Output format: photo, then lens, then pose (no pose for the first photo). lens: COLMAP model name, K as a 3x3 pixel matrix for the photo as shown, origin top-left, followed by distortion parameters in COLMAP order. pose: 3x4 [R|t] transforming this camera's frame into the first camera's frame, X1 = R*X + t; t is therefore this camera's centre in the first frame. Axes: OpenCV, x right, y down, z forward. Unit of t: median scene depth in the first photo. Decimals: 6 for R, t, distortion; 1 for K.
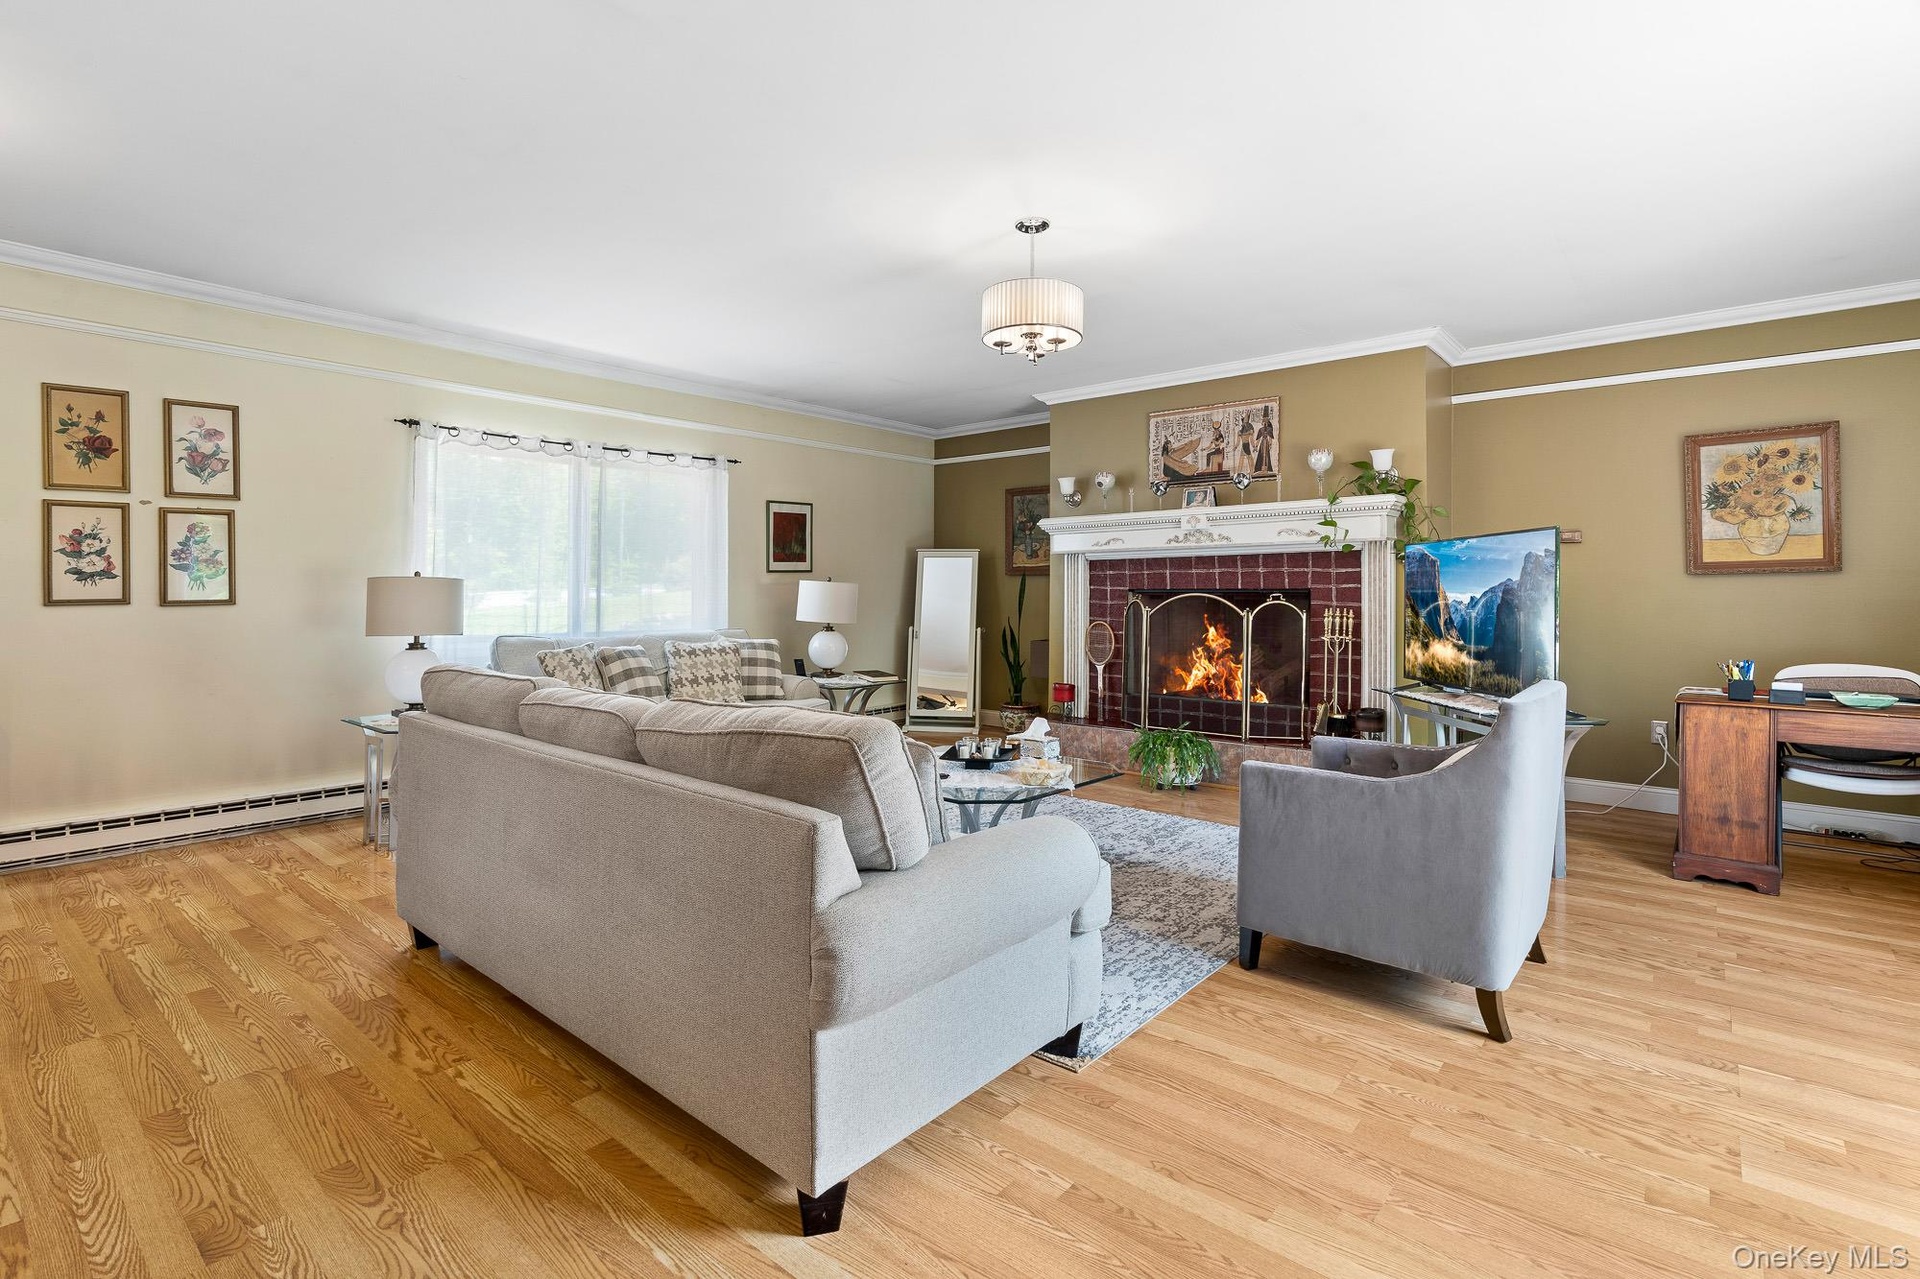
lens RADIAL K [[882.3, 0, 947.5], [0, 882.3, 595.3], [0, 0, 1]] dist [-0.007706, 0.002274]
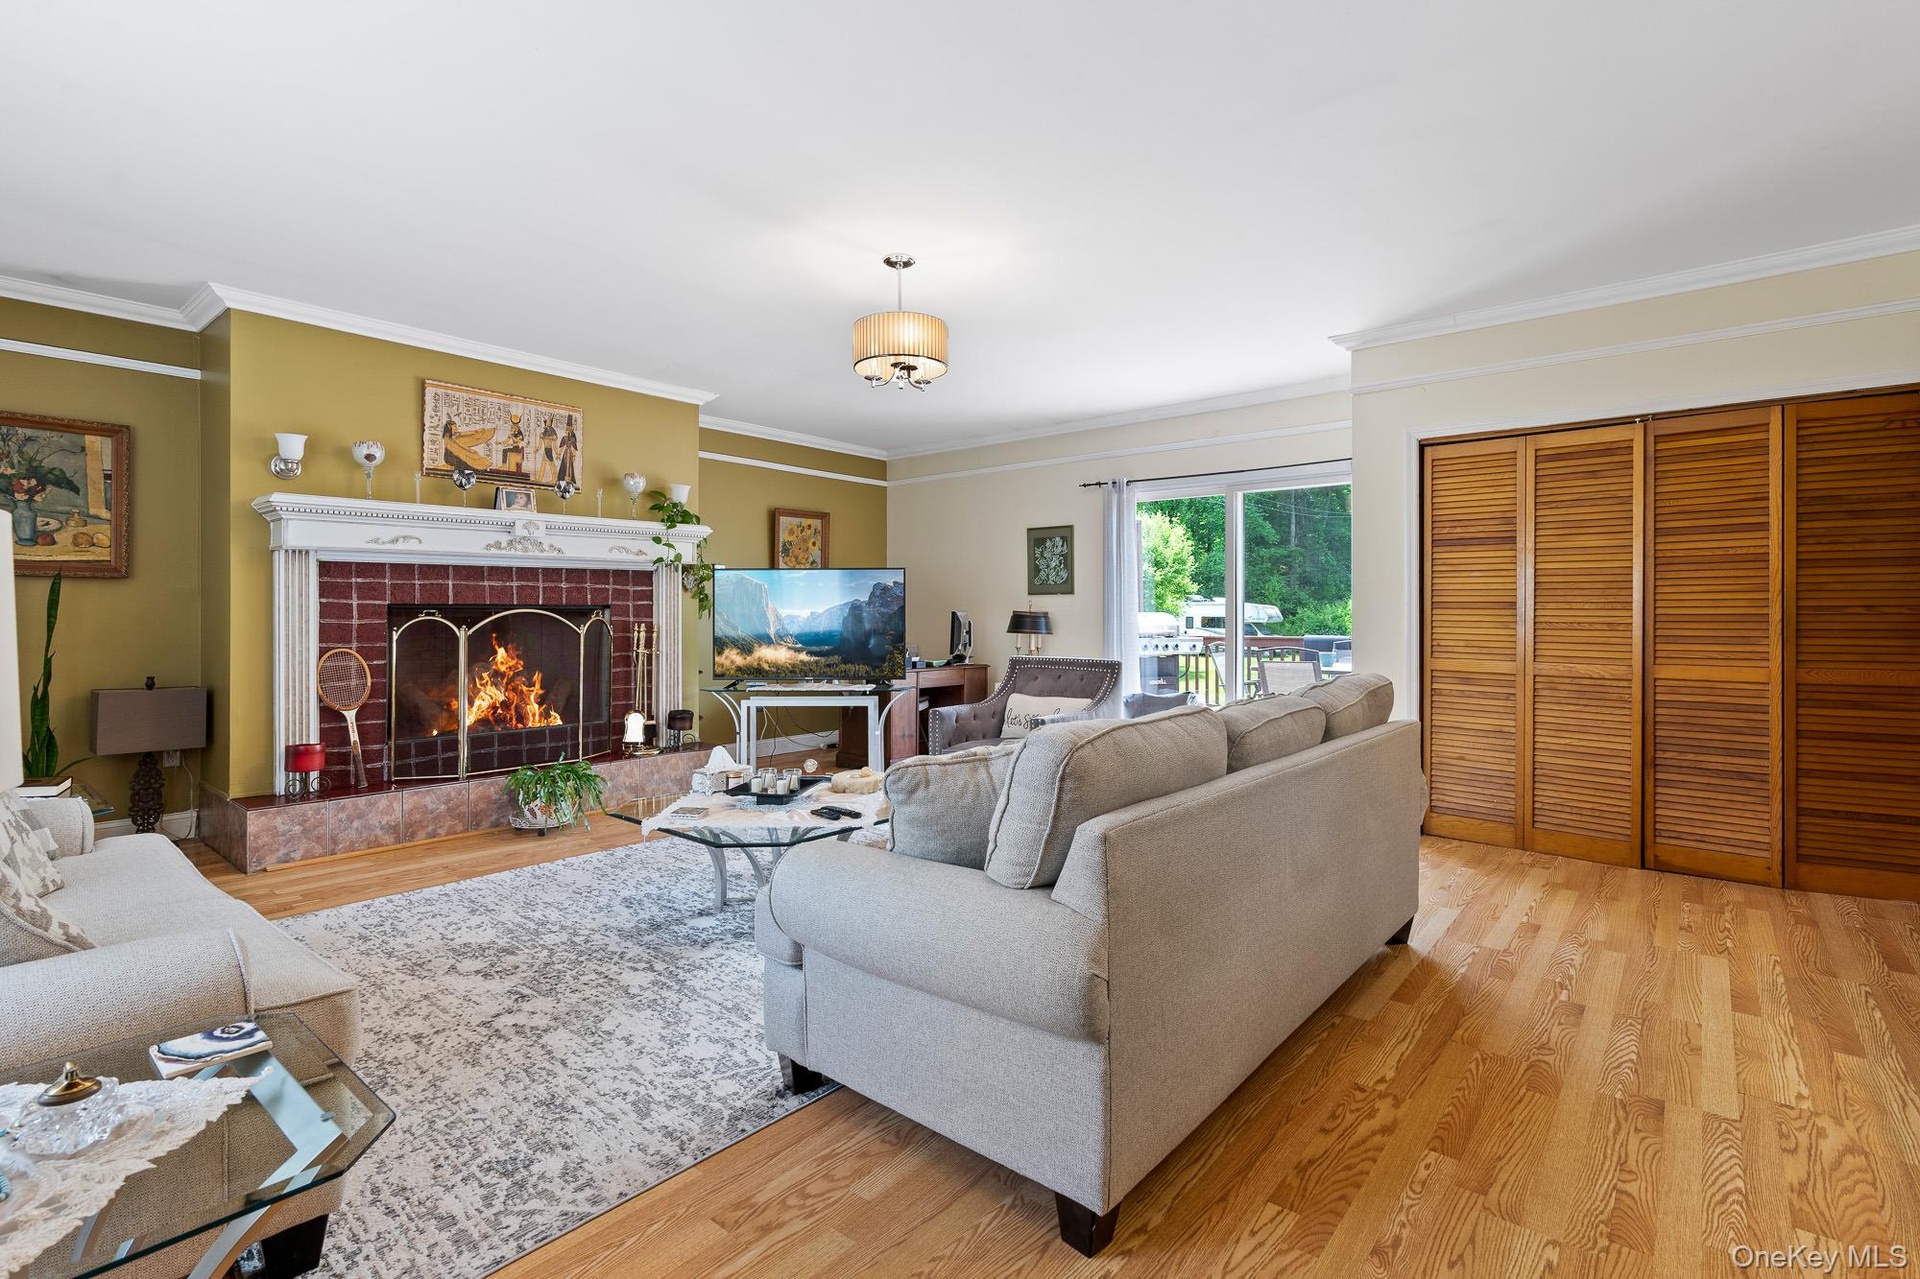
lens RADIAL K [[882.3, 0, 958.6], [0, 882.3, 632.3], [0, 0, 1]] dist [-0.007706, 0.002274]
pose [[0.007377, -0.021710, 0.999737, -0.597774], [0.003490, 0.999759, 0.021684, 0.003243], [-0.999967, 0.003329, 0.007451, 0.566889]]
